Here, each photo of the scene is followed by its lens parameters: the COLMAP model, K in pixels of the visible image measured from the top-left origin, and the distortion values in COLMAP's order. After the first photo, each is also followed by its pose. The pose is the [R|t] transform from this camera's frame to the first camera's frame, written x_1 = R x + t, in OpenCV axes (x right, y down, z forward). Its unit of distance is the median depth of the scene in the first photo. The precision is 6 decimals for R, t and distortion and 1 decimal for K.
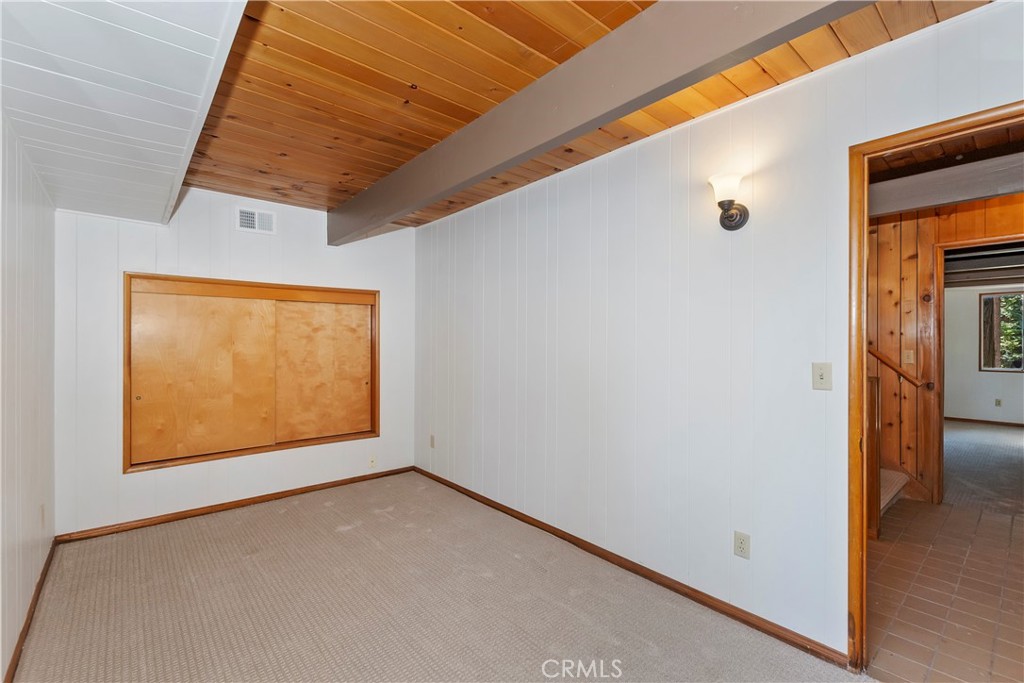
lens RADIAL K [[451.1, 0, 507.9], [0, 451.1, 339.7], [0, 0, 1]] dist [0.002012, 0.000136]
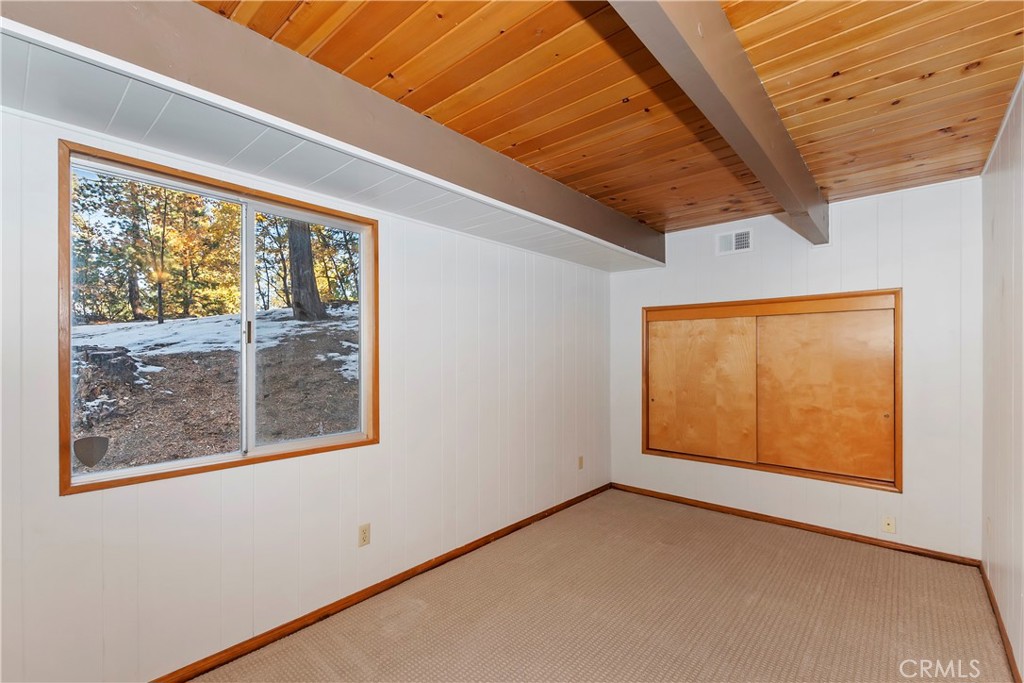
lens RADIAL K [[451.1, 0, 506.3], [0, 451.1, 350.0], [0, 0, 1]] dist [0.002012, 0.000136]
pose [[0.136320, -0.011873, -0.990594, 0.407315], [0.000369, 0.999929, -0.011934, -0.002745], [0.990665, 0.001261, 0.136315, 0.347518]]
